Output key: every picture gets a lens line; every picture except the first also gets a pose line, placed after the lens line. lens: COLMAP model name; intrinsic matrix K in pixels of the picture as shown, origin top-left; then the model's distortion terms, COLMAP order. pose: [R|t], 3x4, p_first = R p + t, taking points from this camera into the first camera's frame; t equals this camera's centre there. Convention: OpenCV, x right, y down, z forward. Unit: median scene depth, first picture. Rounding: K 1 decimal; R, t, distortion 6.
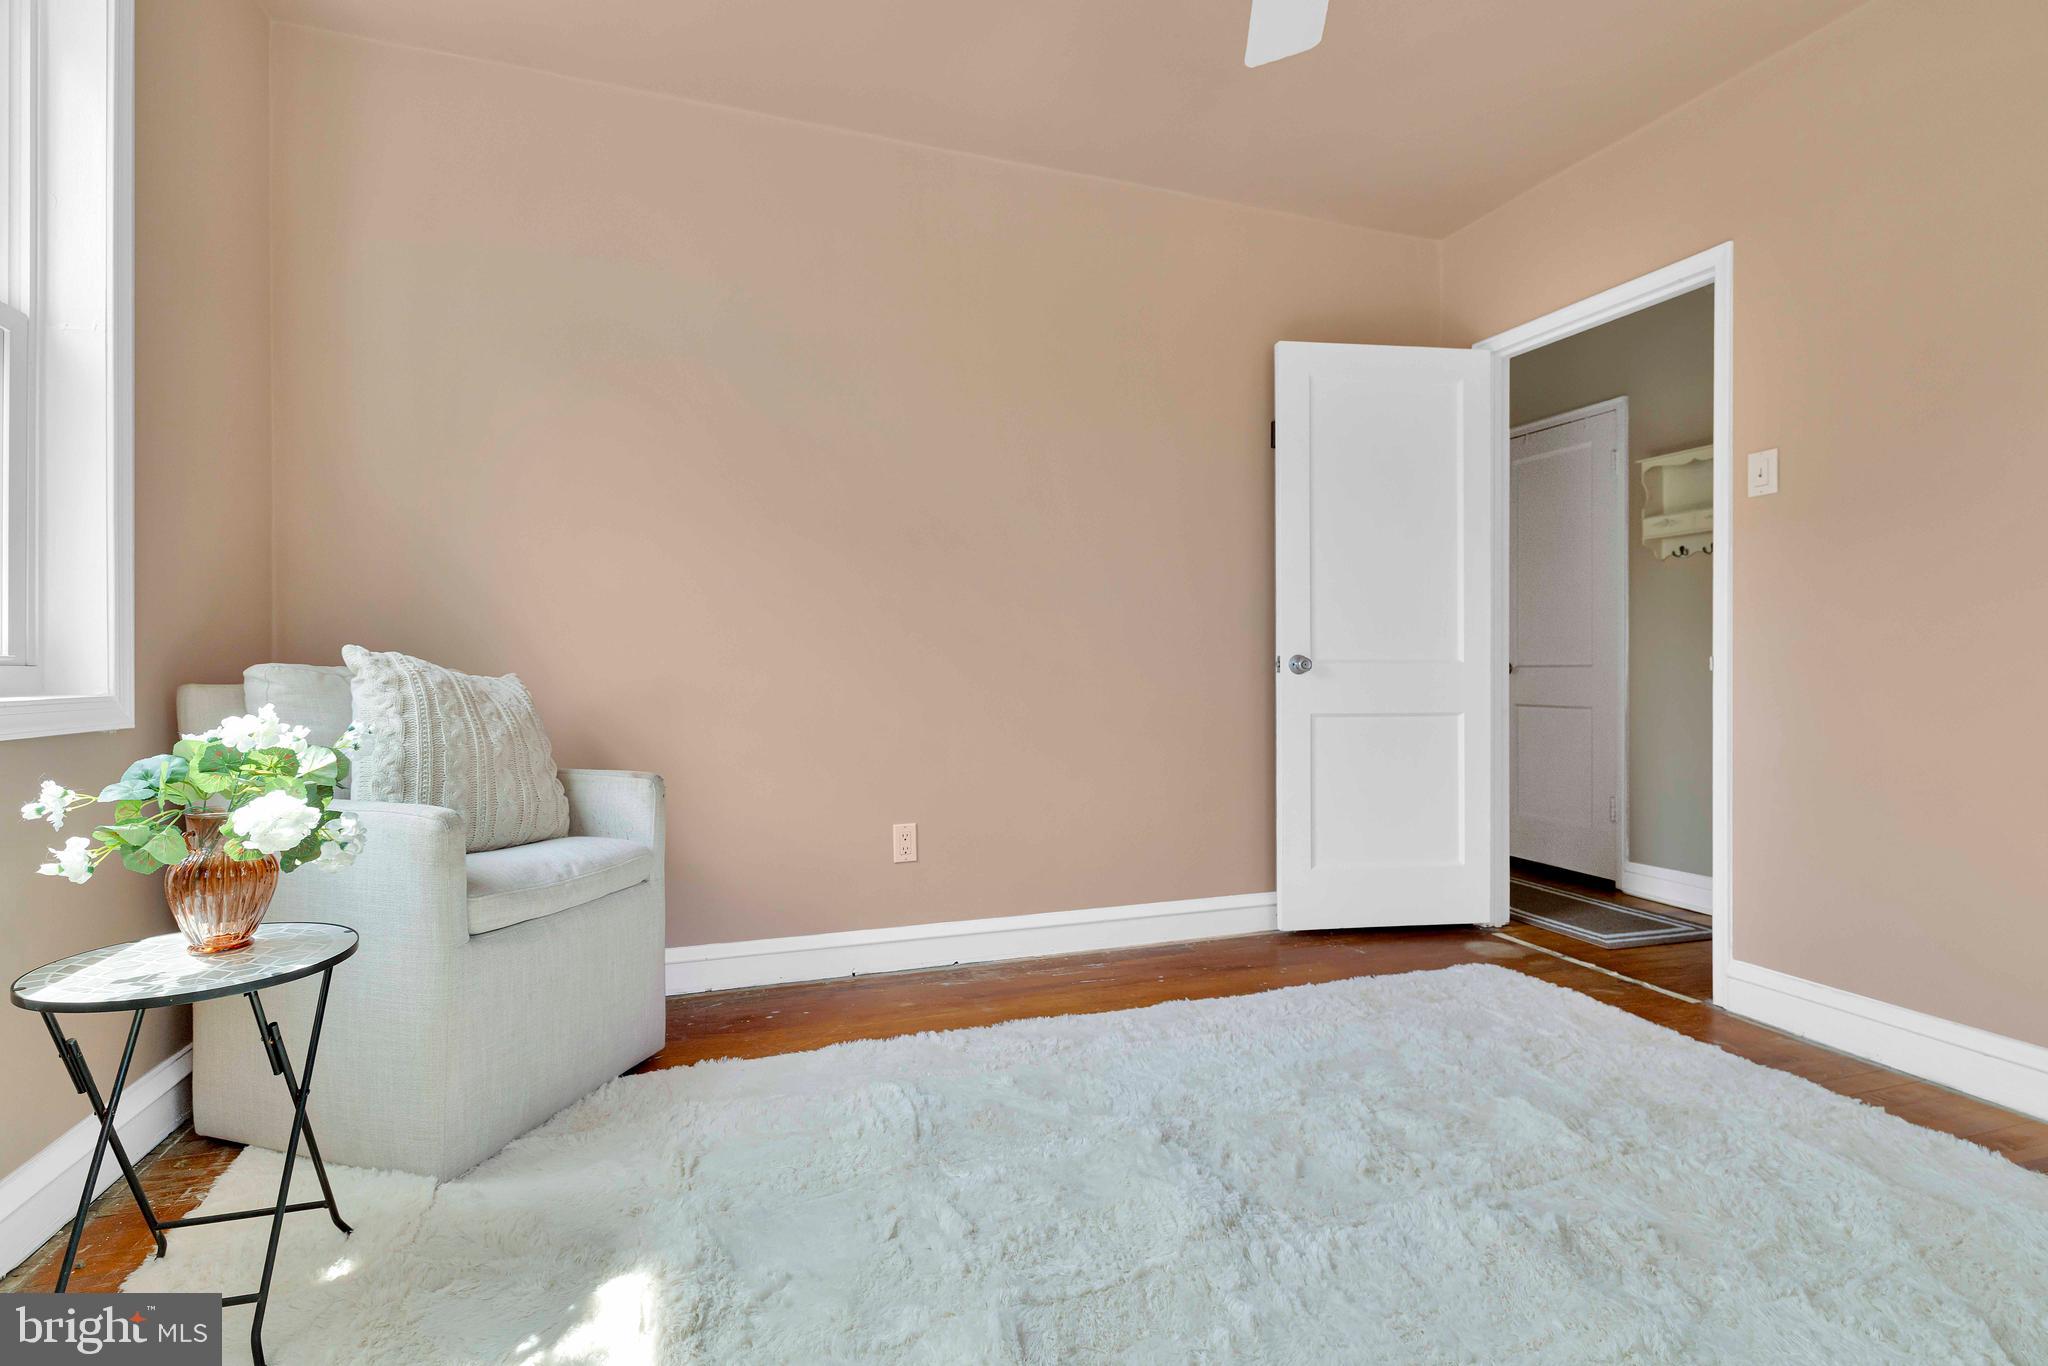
lens RADIAL K [[927.9, 0, 1019.5], [0, 927.9, 673.0], [0, 0, 1]] dist [-0.000083, 0.000179]
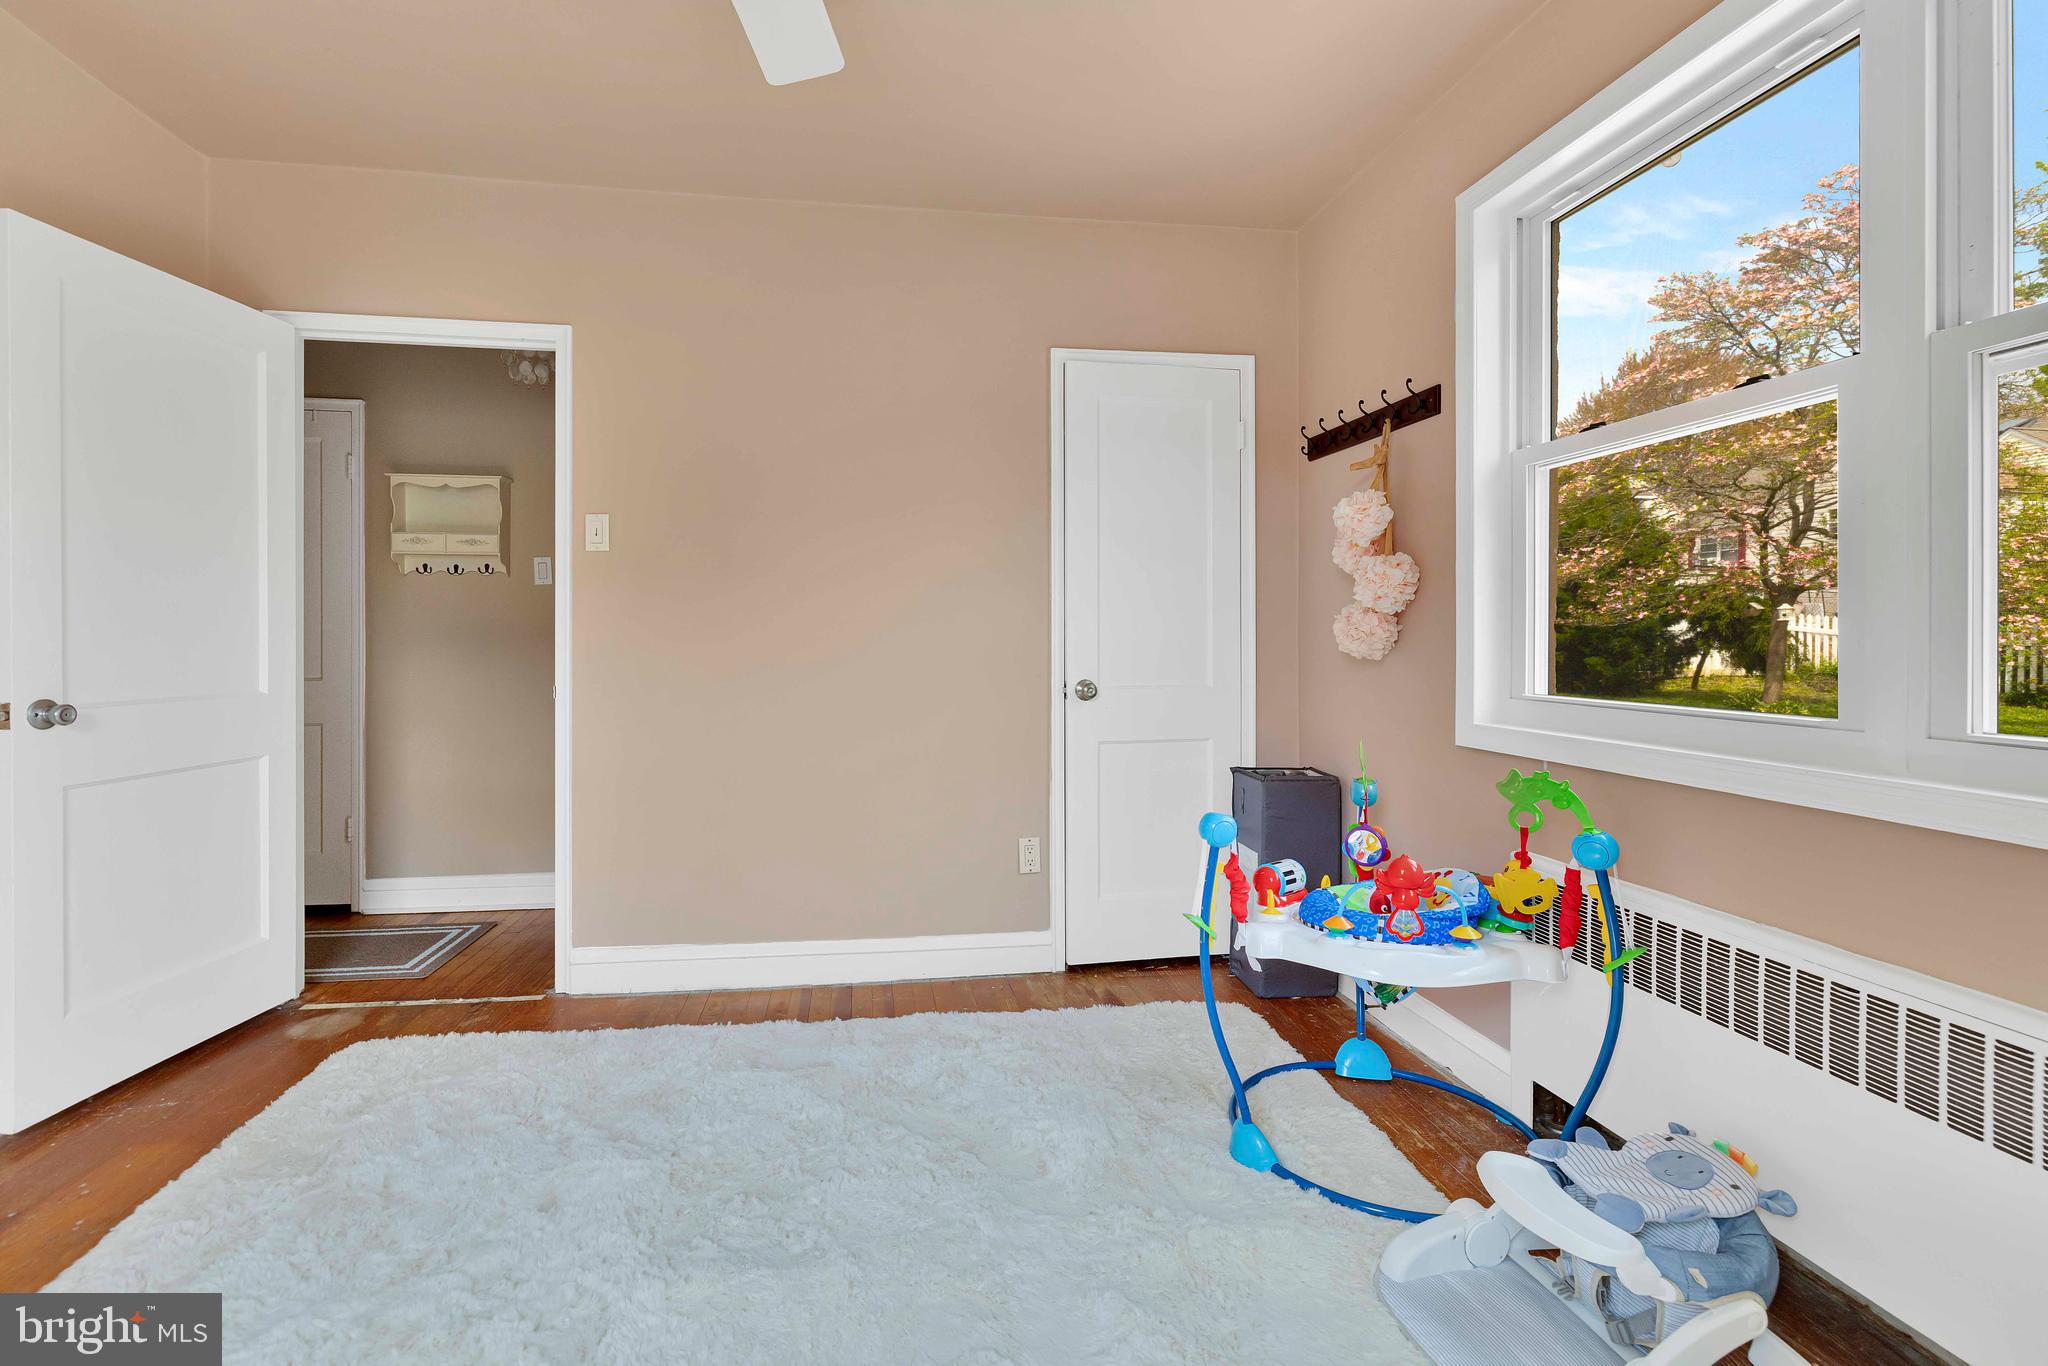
lens RADIAL K [[914.8, 0, 999.0], [0, 914.8, 644.8], [0, 0, 1]] dist [0.000737, 0.000302]
pose [[0.193167, -0.002225, 0.981163, -0.245785], [0.001047, 0.999997, 0.002062, -0.071080], [-0.981165, 0.000629, 0.193168, 0.259688]]
